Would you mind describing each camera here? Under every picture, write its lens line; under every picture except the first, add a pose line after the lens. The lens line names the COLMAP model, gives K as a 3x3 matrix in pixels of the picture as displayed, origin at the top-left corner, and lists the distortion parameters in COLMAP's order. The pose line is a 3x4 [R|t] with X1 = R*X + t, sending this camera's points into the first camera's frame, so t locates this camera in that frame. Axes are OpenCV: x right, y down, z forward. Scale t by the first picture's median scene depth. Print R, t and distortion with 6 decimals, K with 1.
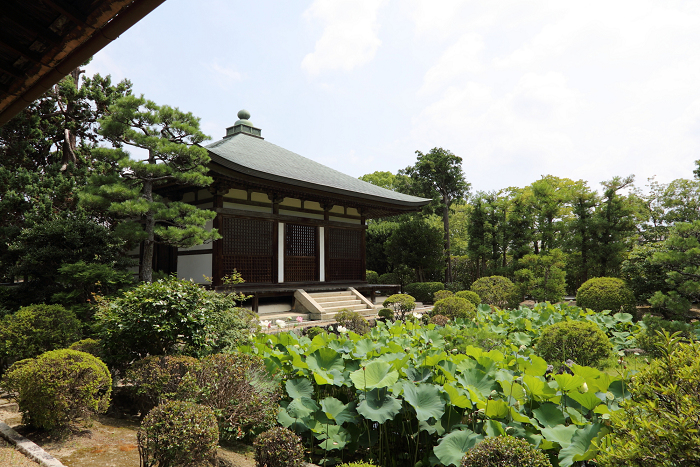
lens RADIAL K [[458.8, 0, 350.0], [0, 458.8, 233.5], [0, 0, 1]] dist [-0.007213, -0.001002]
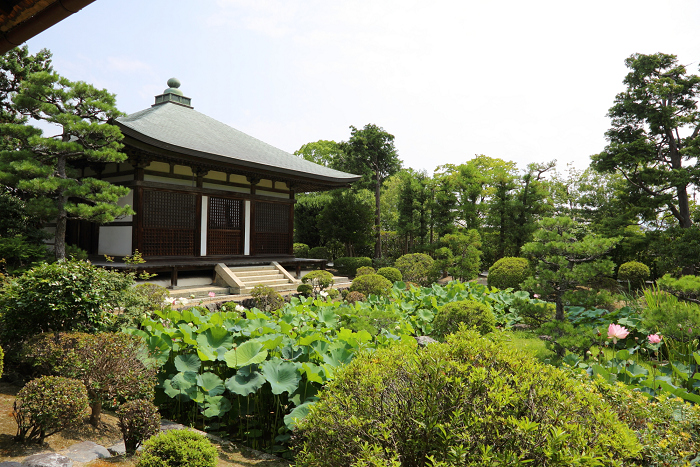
lens RADIAL K [[470.8, 0, 350.0], [0, 470.8, 233.5], [0, 0, 1]] dist [-0.129574, 0.065468]
pose [[0.993739, 0.028128, 0.108127, 0.061831], [-0.035683, 0.997007, 0.068581, -0.024944], [-0.105874, -0.072010, 0.991769, -0.044421]]
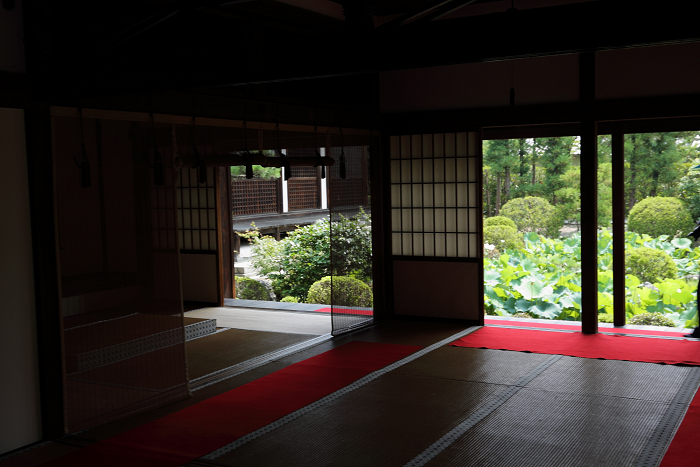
lens RADIAL K [[814.2, 0, 350.0], [0, 814.2, 233.5], [0, 0, 1]] dist [0.008297, 0.008015]
pose [[0.983157, -0.027134, 0.180739, -0.320110], [-0.000373, 0.988618, 0.150450, -0.073292], [-0.182764, -0.147983, 0.971956, -0.418868]]
